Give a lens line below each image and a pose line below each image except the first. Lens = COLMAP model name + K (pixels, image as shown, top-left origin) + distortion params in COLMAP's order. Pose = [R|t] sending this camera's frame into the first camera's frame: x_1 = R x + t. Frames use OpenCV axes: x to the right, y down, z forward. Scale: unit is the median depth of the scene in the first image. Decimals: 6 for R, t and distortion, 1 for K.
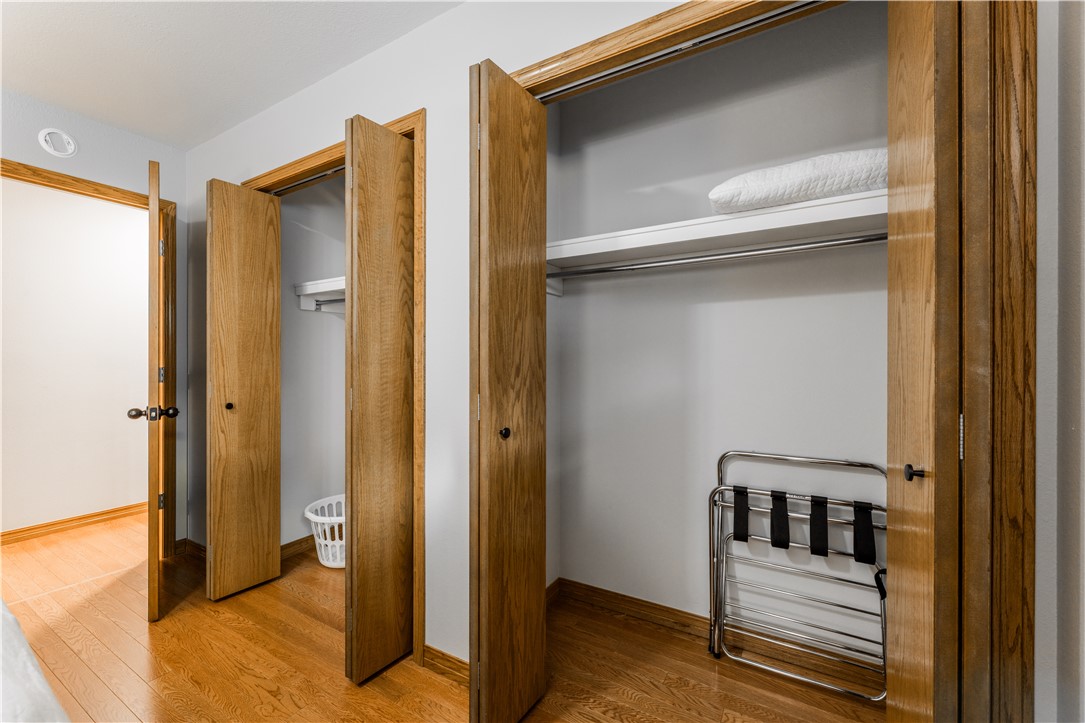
lens RADIAL K [[436.0, 0, 542.4], [0, 436.0, 357.5], [0, 0, 1]] dist [-0.000242, 0.000195]
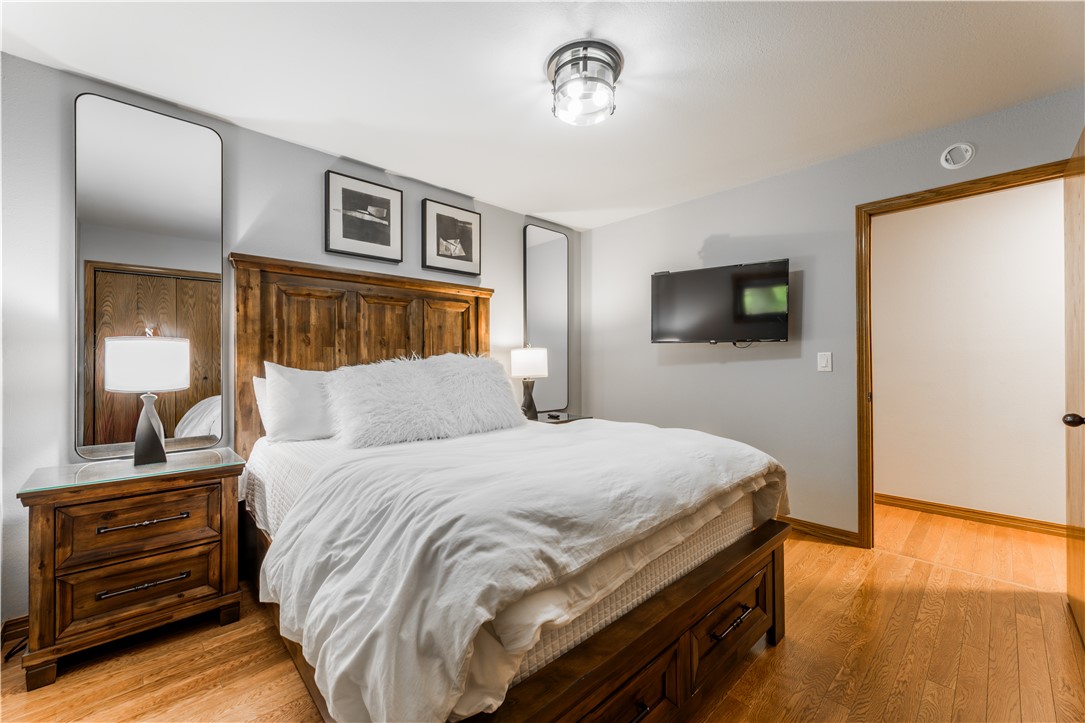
lens RADIAL K [[436.0, 0, 540.9], [0, 436.0, 368.2], [0, 0, 1]] dist [-0.000242, 0.000195]
pose [[-0.277259, 0.012503, -0.960714, 0.197069], [0.019237, 0.999787, 0.007460, 0.002159], [0.960603, -0.016413, -0.277441, 0.286983]]
